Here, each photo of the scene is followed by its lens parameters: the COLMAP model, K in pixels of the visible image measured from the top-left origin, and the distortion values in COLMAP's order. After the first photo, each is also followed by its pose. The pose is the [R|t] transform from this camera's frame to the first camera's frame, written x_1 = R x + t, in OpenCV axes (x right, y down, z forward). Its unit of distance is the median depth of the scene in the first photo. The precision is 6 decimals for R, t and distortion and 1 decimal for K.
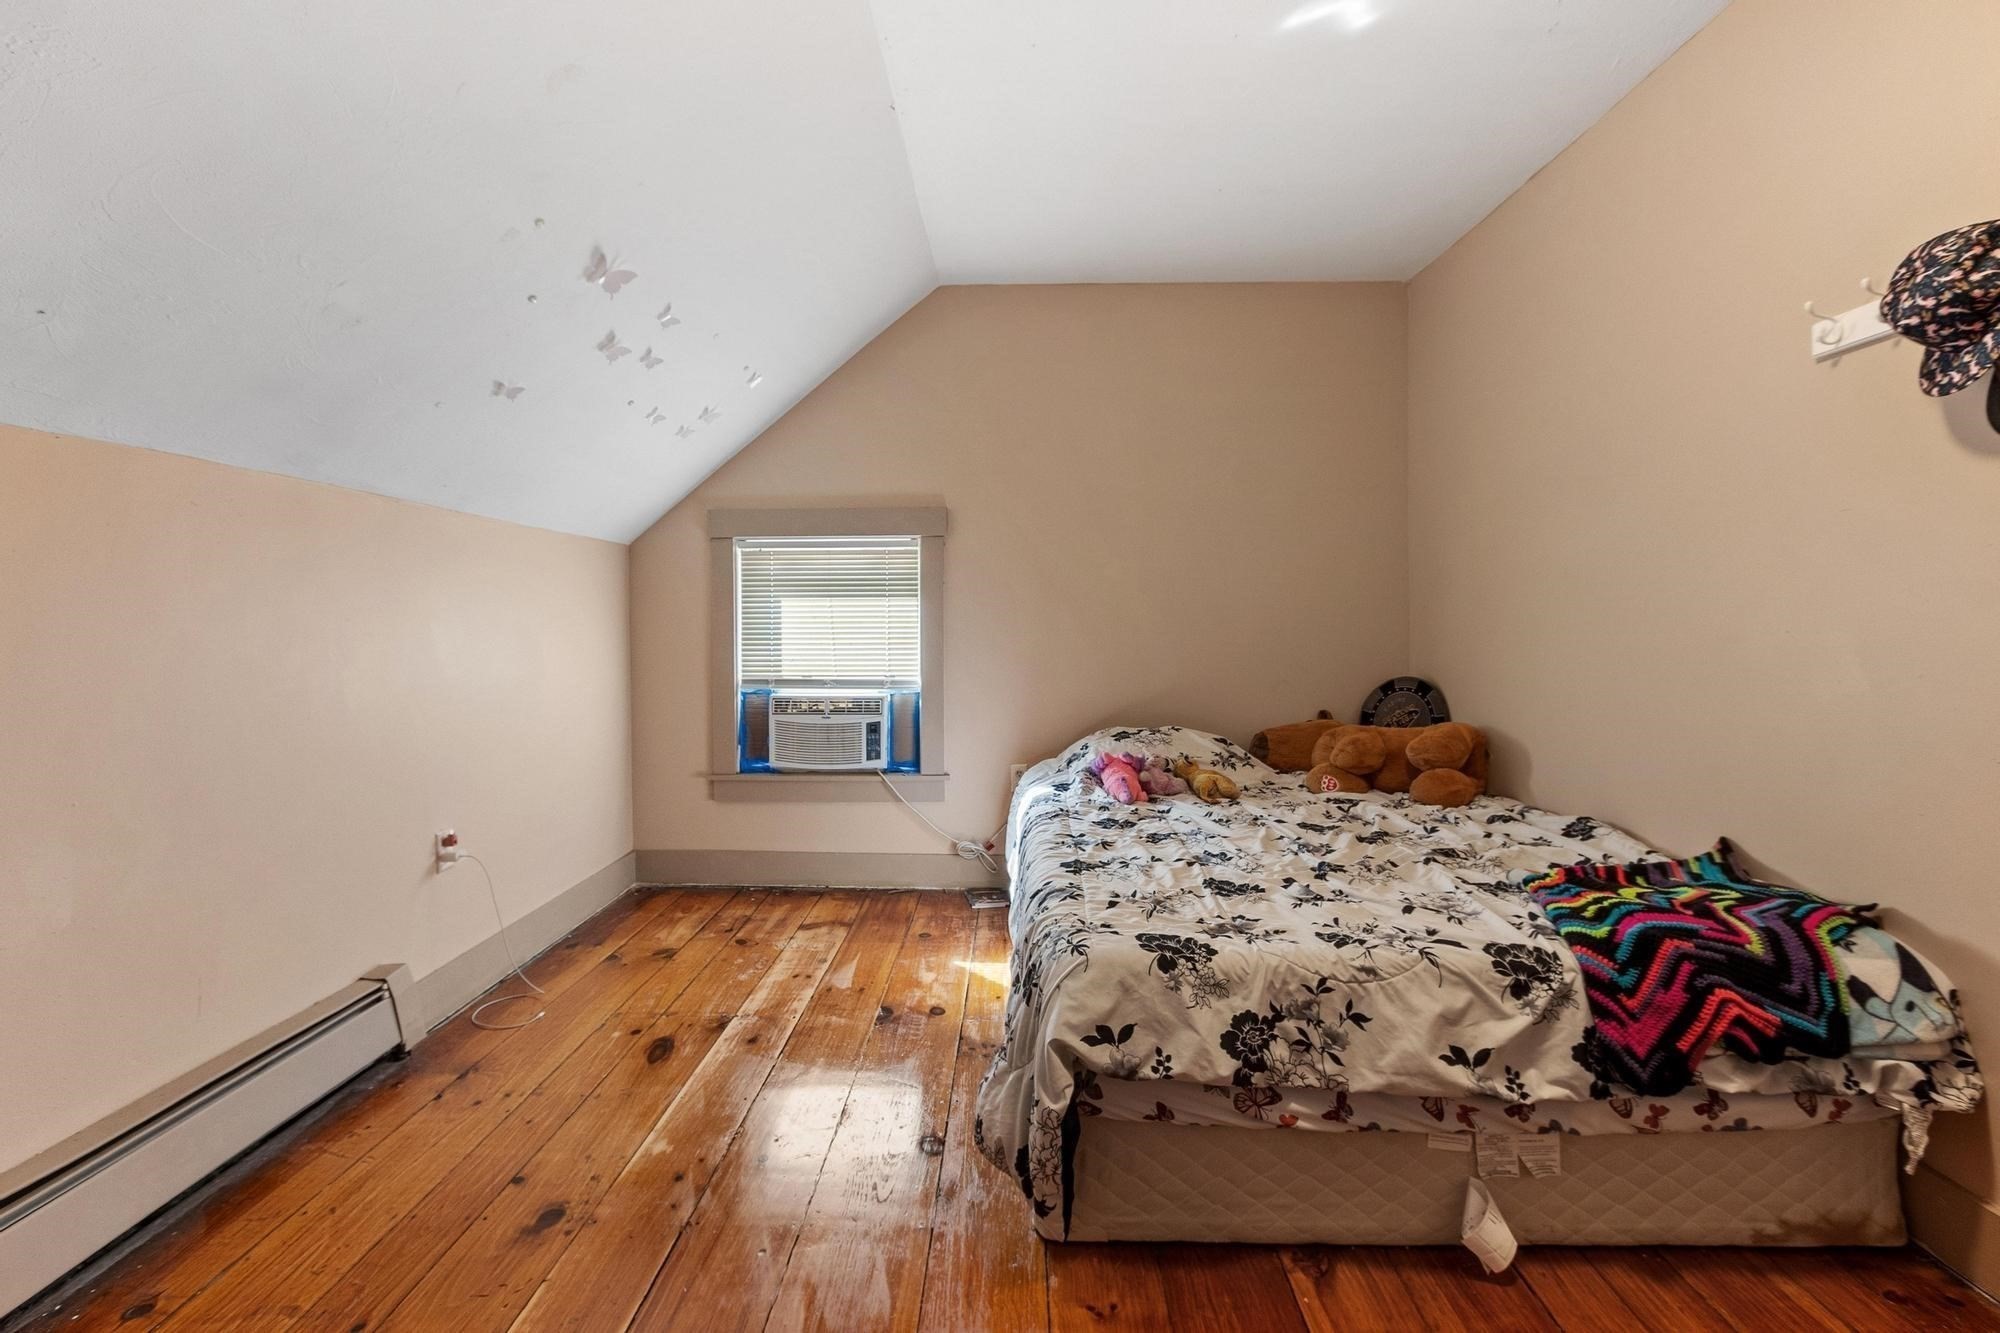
lens RADIAL K [[881.5, 0, 1003.4], [0, 881.5, 618.5], [0, 0, 1]] dist [0.000023, -0.000047]
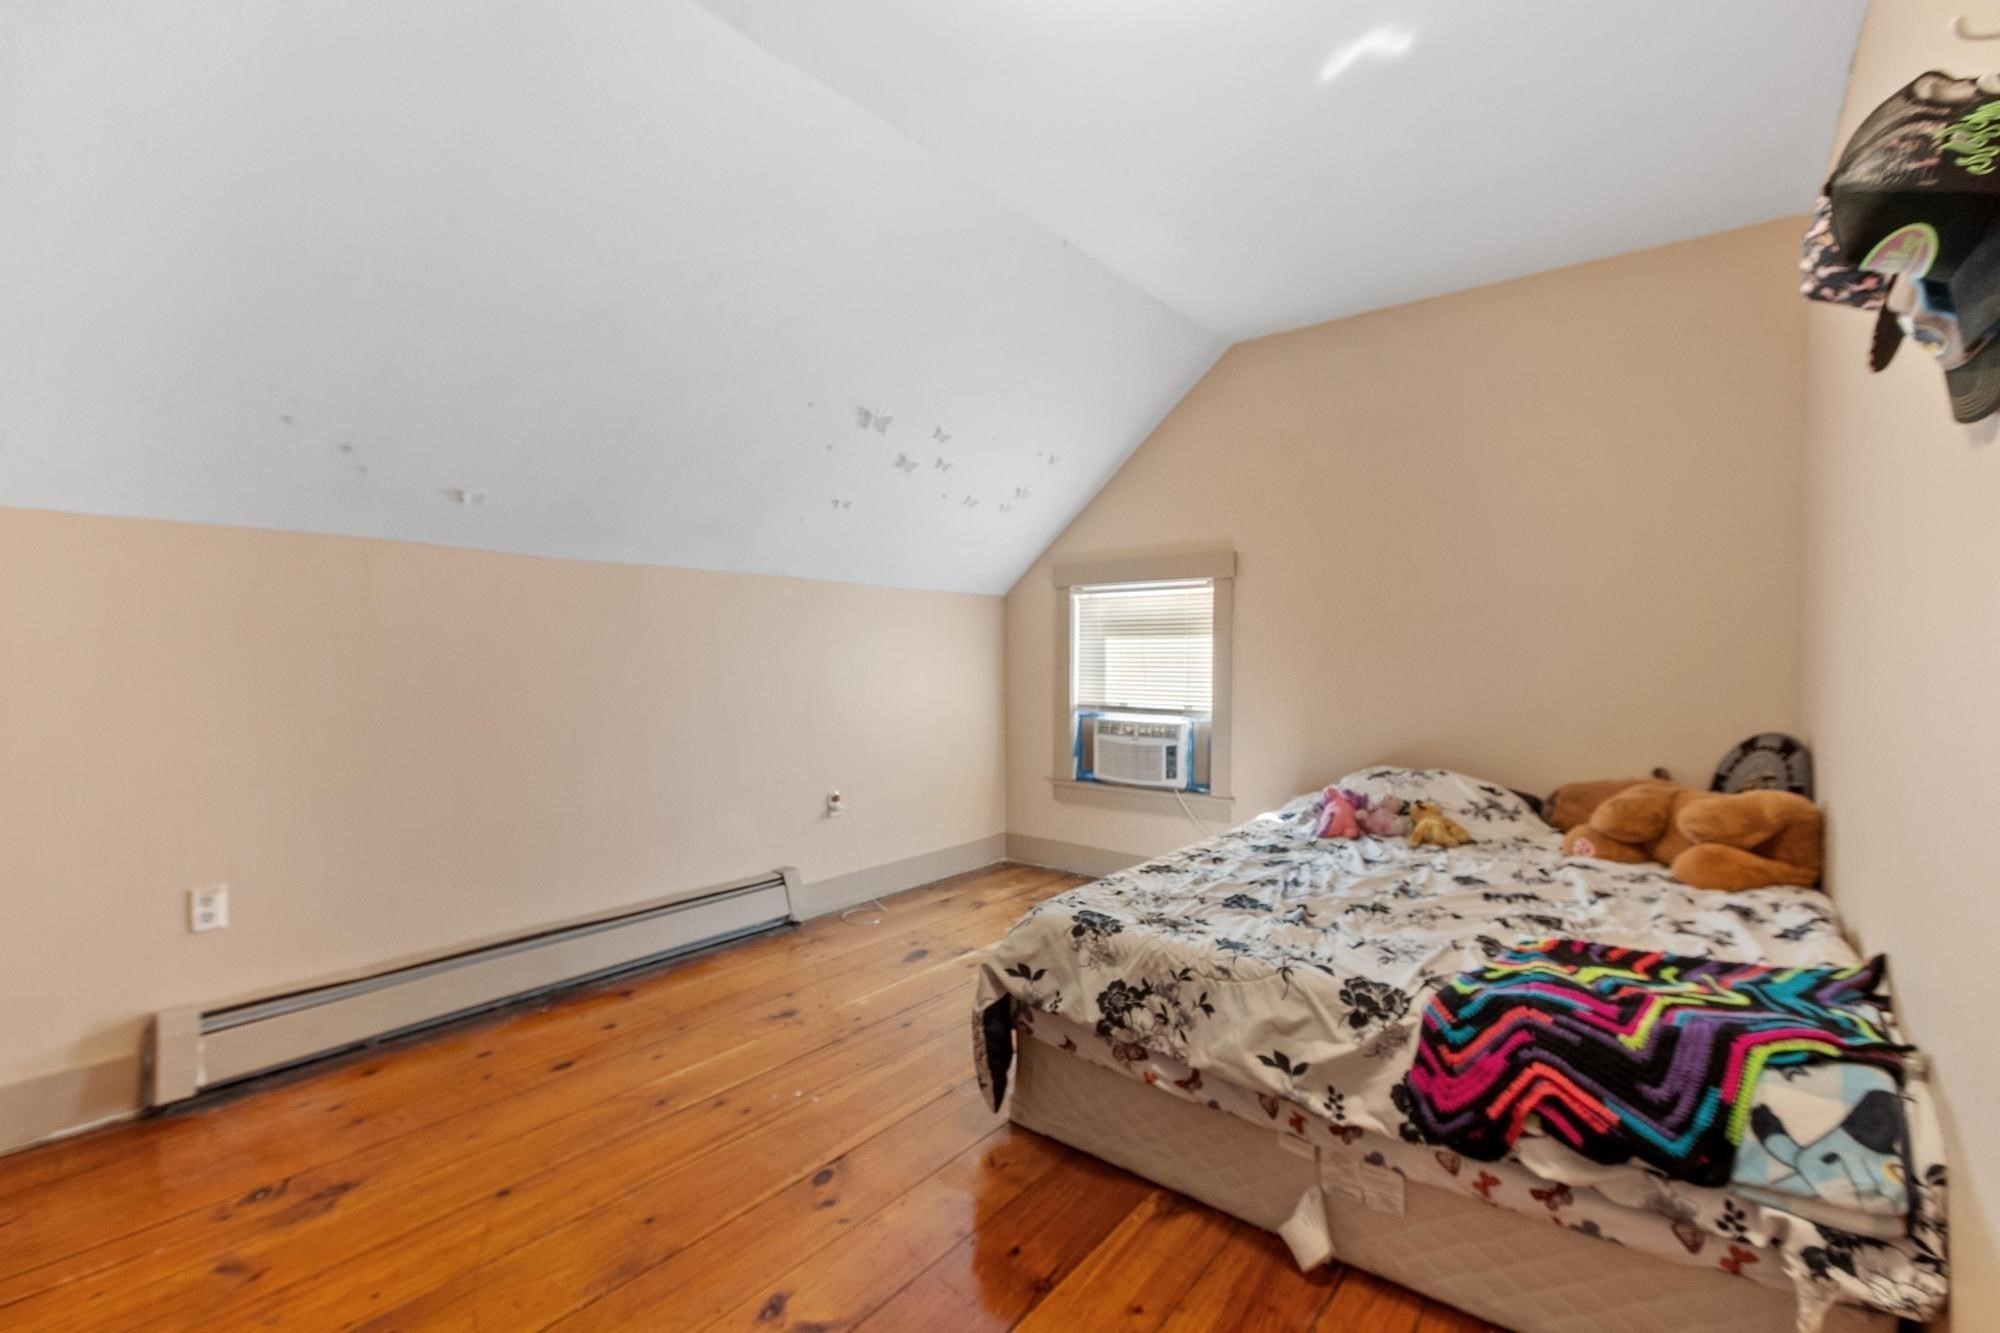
lens RADIAL K [[874.4, 0, 995.6], [0, 874.4, 671.1], [0, 0, 1]] dist [-0.000729, -0.000129]
pose [[0.790589, 0.014804, -0.612169, 0.874157], [-0.001080, 0.999740, 0.022782, -0.009497], [0.612347, -0.017350, 0.790399, -0.057839]]
